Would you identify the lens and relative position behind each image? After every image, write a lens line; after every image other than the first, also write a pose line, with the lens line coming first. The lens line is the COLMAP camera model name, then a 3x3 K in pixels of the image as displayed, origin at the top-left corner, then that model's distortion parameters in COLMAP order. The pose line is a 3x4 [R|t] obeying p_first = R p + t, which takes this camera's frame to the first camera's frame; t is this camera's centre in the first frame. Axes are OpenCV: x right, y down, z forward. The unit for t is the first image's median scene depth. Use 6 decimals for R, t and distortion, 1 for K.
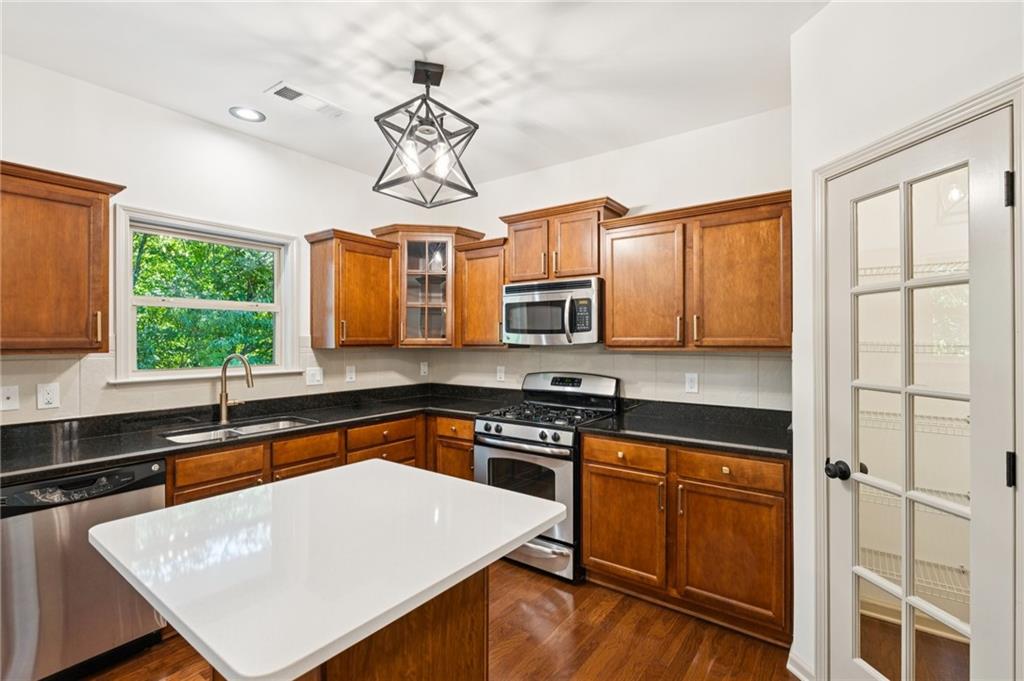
lens RADIAL K [[464.9, 0, 522.8], [0, 464.9, 339.1], [0, 0, 1]] dist [-0.009291, 0.000310]
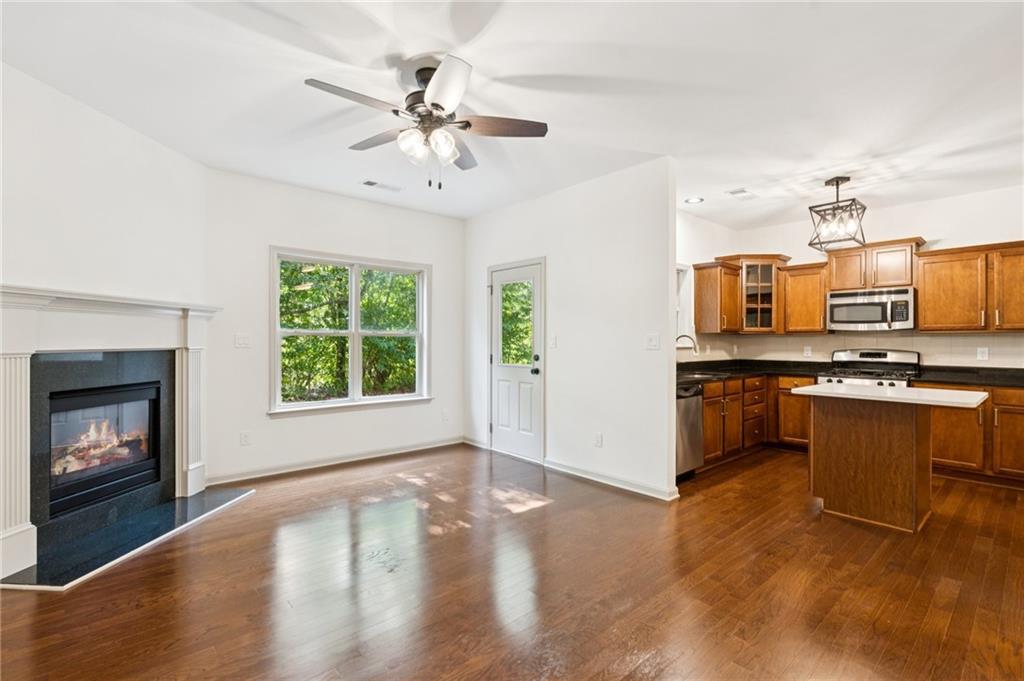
lens RADIAL K [[464.9, 0, 516.4], [0, 464.9, 338.2], [0, 0, 1]] dist [-0.009291, 0.000310]
pose [[0.974668, 0.003584, -0.223629, -0.813607], [-0.004917, 0.999973, -0.005403, 0.057456], [0.223604, 0.006365, 0.974659, -0.852104]]
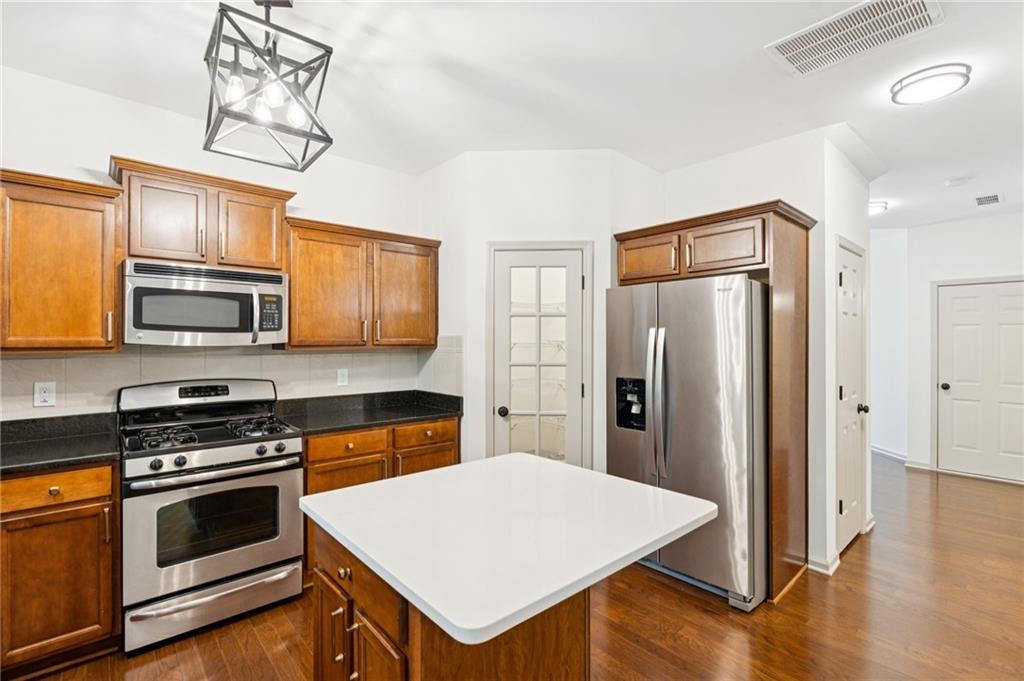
lens RADIAL K [[464.9, 0, 510.5], [0, 464.9, 337.9], [0, 0, 1]] dist [-0.009291, 0.000310]
pose [[0.222299, 0.005586, 0.974963, -0.664049], [-0.003425, 0.999982, -0.004948, 0.000853], [-0.974973, -0.002239, 0.222314, 0.342424]]
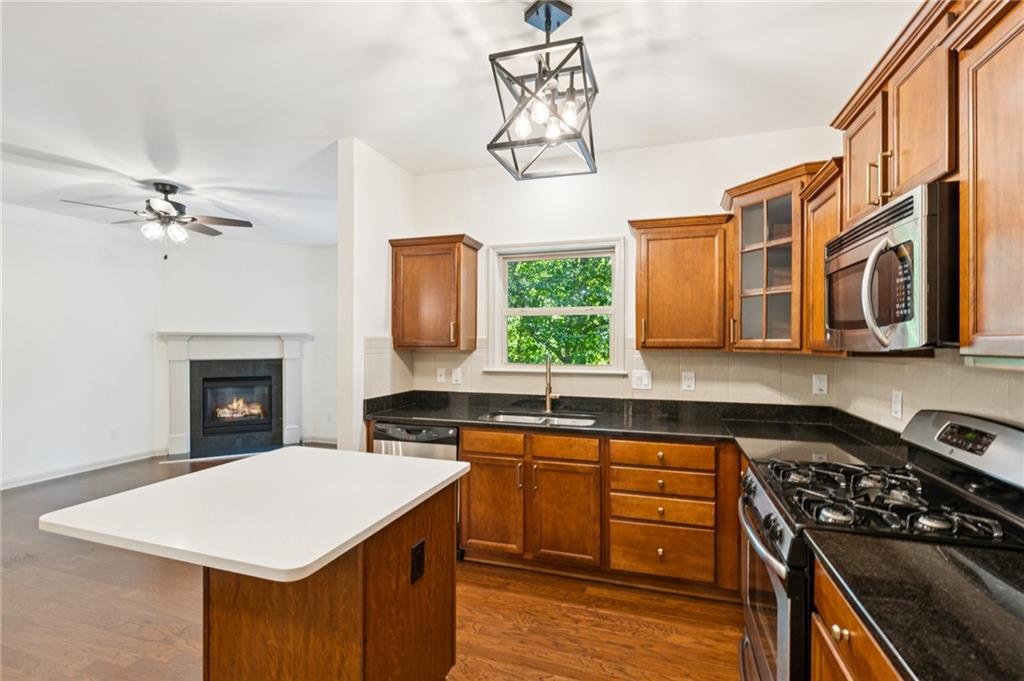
lens RADIAL K [[464.9, 0, 514.9], [0, 464.9, 343.9], [0, 0, 1]] dist [-0.009291, 0.000310]
pose [[0.303643, 0.004988, -0.952773, 0.429834], [-0.001698, 0.999988, 0.004694, 0.003457], [0.952785, 0.000192, 0.303647, 0.542173]]
